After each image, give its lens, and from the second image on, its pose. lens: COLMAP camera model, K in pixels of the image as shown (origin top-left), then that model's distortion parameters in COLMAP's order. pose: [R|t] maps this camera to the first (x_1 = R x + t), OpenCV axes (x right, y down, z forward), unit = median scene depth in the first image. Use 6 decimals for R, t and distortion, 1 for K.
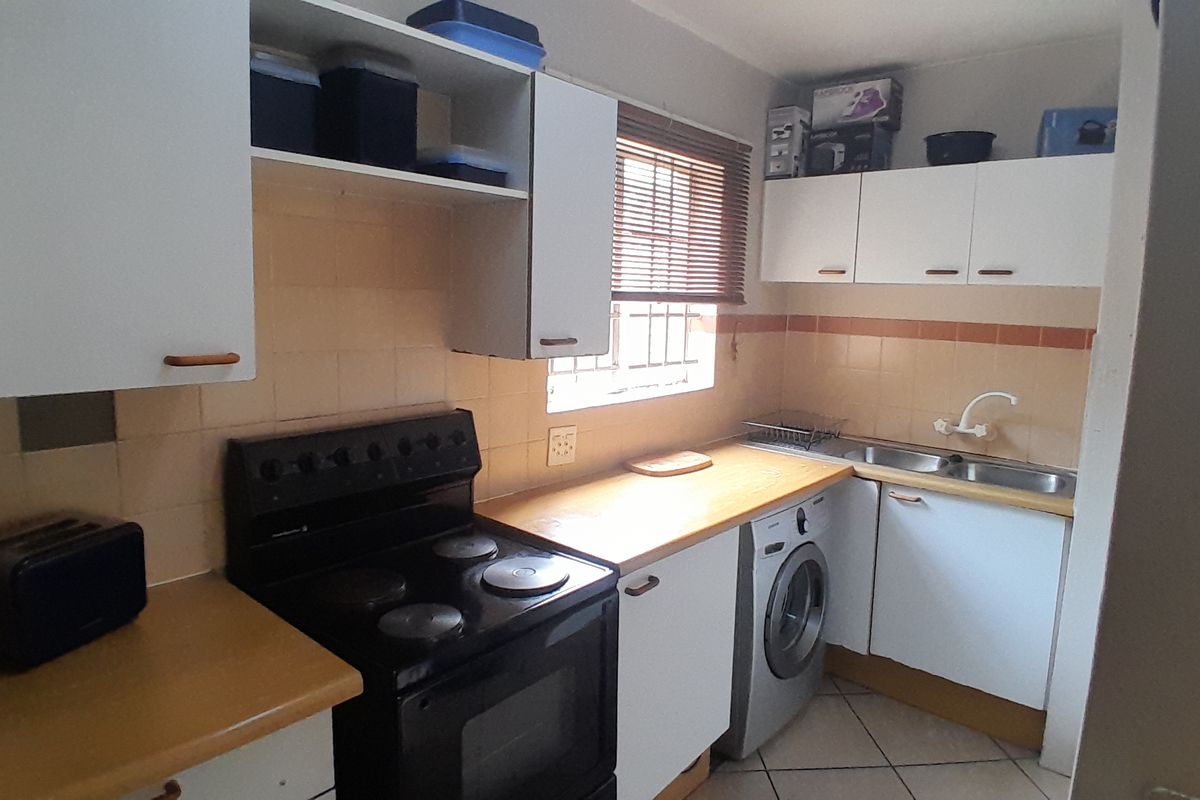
lens RADIAL K [[724.6, 0, 596.9], [0, 724.6, 391.0], [0, 0, 1]] dist [-0.003271, -0.023453]
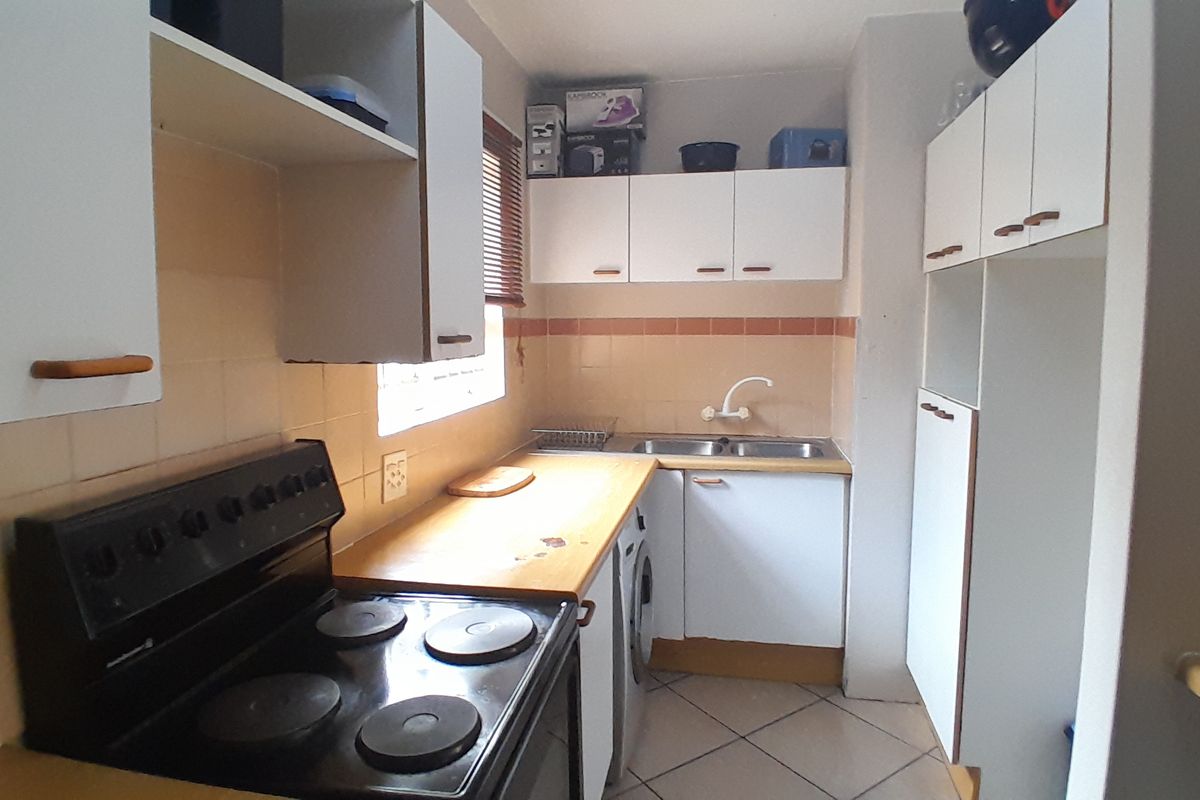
lens RADIAL K [[724.6, 0, 604.9], [0, 724.6, 391.4], [0, 0, 1]] dist [-0.003271, -0.023453]
pose [[0.861294, -0.081363, 0.501551, -0.216962], [0.097002, 0.995271, -0.005122, 0.007199], [-0.498762, 0.053063, 0.865113, 0.147503]]
